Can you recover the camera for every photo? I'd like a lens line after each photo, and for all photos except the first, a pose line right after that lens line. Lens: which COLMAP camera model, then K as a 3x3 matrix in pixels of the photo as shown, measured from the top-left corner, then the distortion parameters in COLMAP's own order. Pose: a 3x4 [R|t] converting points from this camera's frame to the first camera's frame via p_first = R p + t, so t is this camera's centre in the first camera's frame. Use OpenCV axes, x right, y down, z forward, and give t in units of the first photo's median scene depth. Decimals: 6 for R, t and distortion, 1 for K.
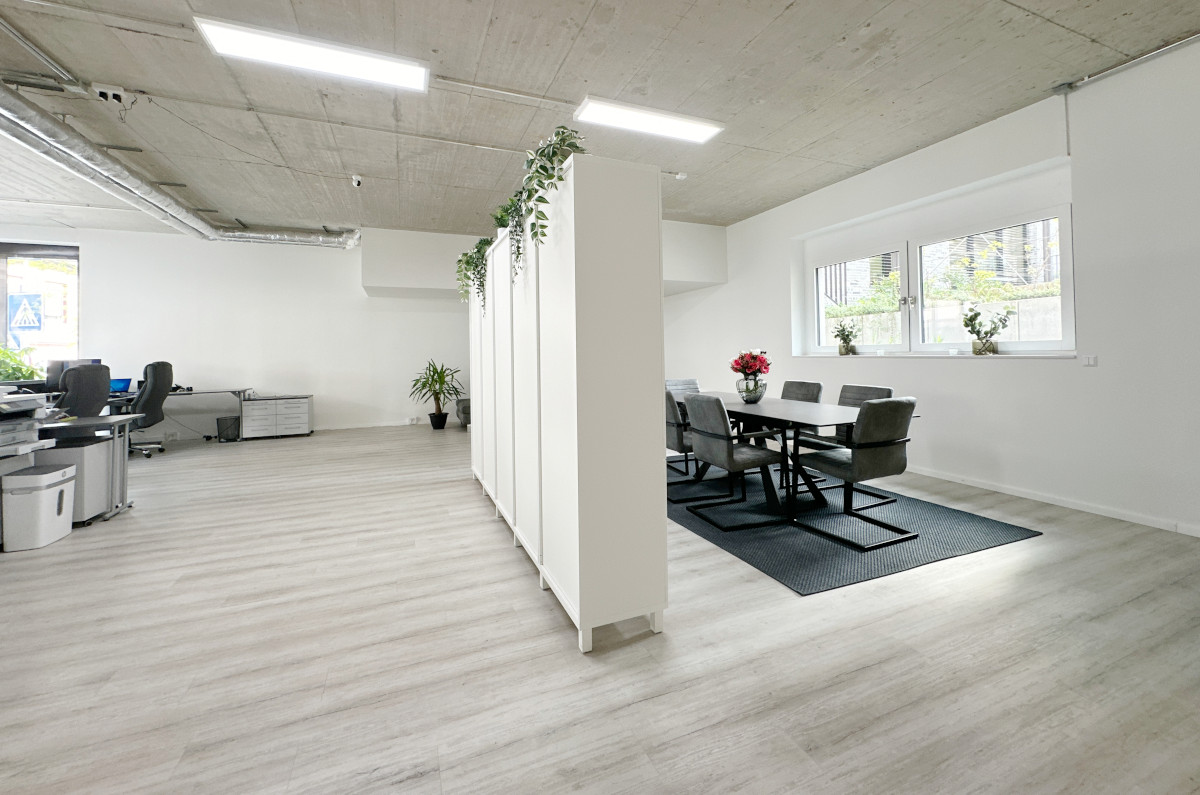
lens RADIAL K [[481.3, 0, 601.9], [0, 481.3, 347.5], [0, 0, 1]] dist [-0.000554, 0.000049]
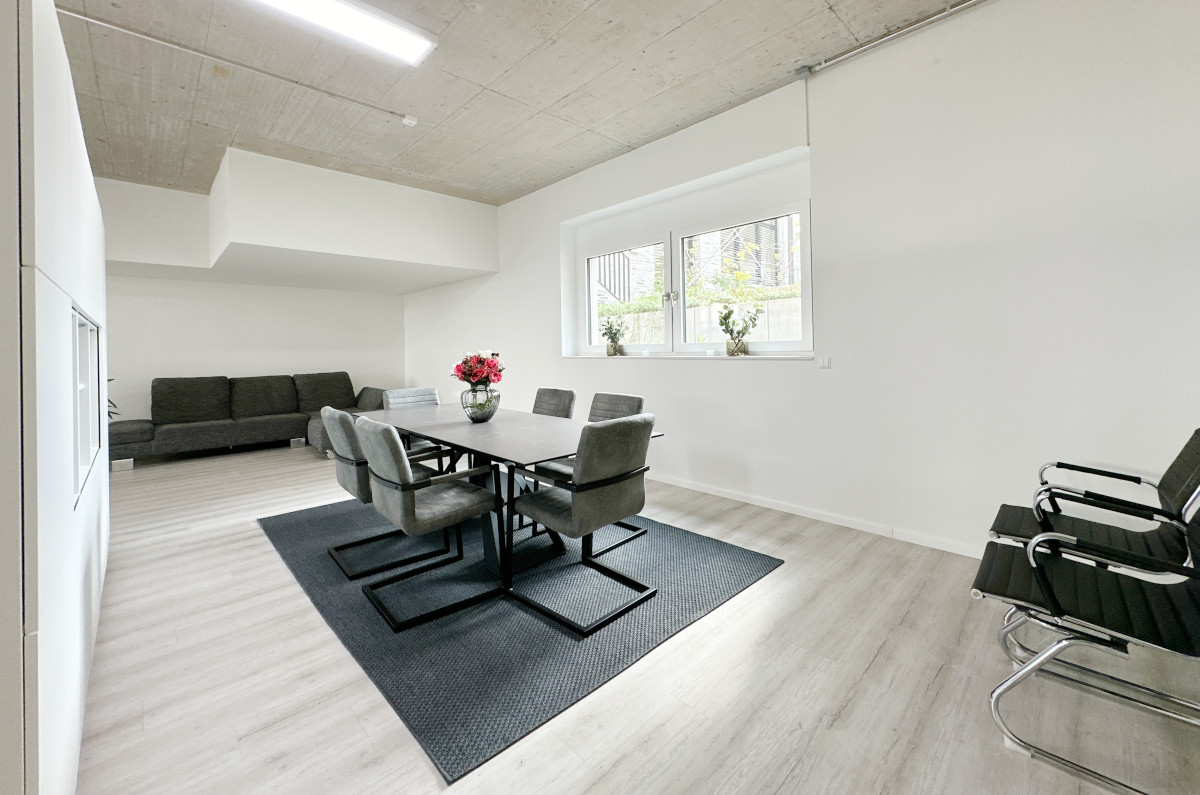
lens RADIAL K [[481.3, 0, 605.8], [0, 481.3, 348.4], [0, 0, 1]] dist [-0.000554, 0.000049]
pose [[0.929537, -0.000032, 0.368728, 0.217390], [-0.002107, 0.999983, 0.005399, -0.003791], [-0.368722, -0.005796, 0.929522, 0.229785]]
